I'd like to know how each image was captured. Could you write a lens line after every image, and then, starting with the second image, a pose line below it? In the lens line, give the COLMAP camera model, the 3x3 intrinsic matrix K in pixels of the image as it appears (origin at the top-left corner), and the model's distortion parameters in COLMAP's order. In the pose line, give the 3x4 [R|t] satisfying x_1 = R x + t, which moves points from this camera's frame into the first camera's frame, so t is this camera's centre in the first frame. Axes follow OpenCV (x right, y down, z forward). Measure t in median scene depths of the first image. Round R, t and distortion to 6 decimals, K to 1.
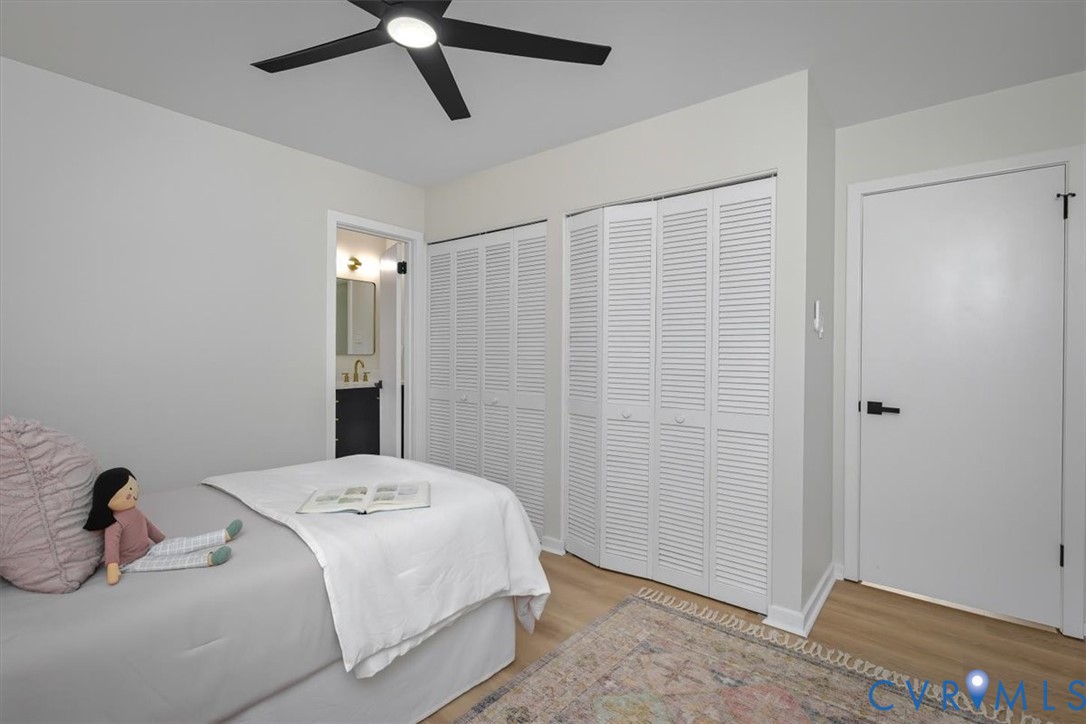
lens RADIAL K [[496.5, 0, 551.8], [0, 496.5, 368.3], [0, 0, 1]] dist [0.000030, 0.000320]
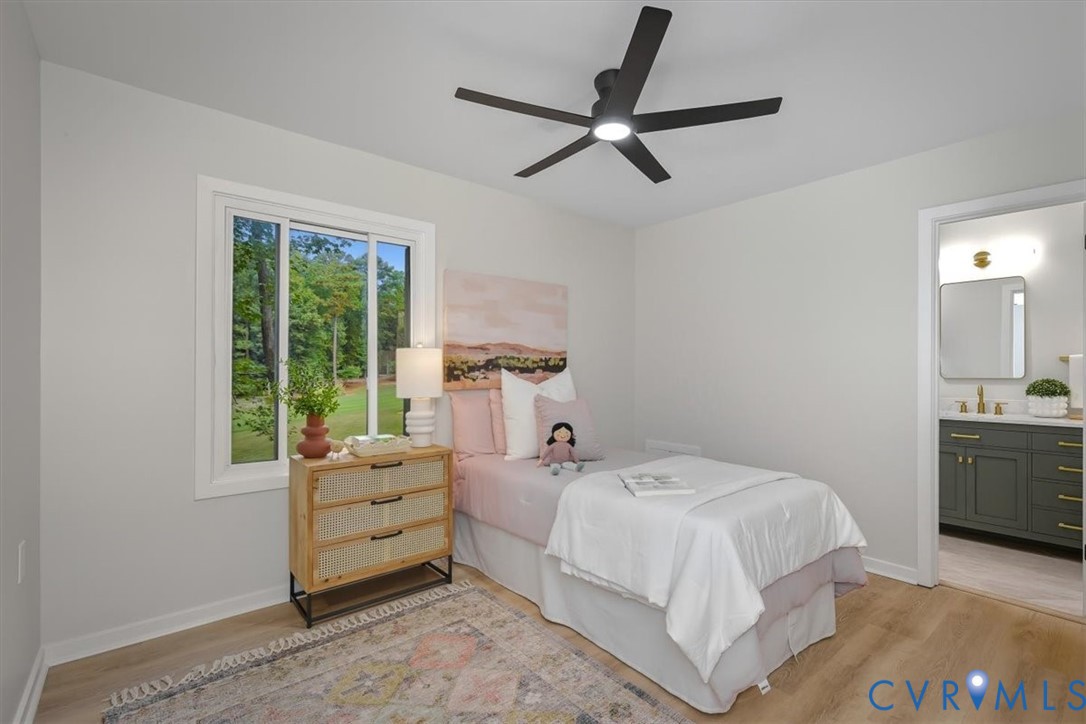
lens RADIAL K [[496.5, 0, 551.8], [0, 496.5, 368.3], [0, 0, 1]] dist [0.000030, 0.000320]
pose [[-0.207143, -0.006482, -0.978289, 0.542097], [-0.032129, 0.999484, 0.000181, -0.023727], [0.977783, 0.031469, -0.207244, 0.552492]]
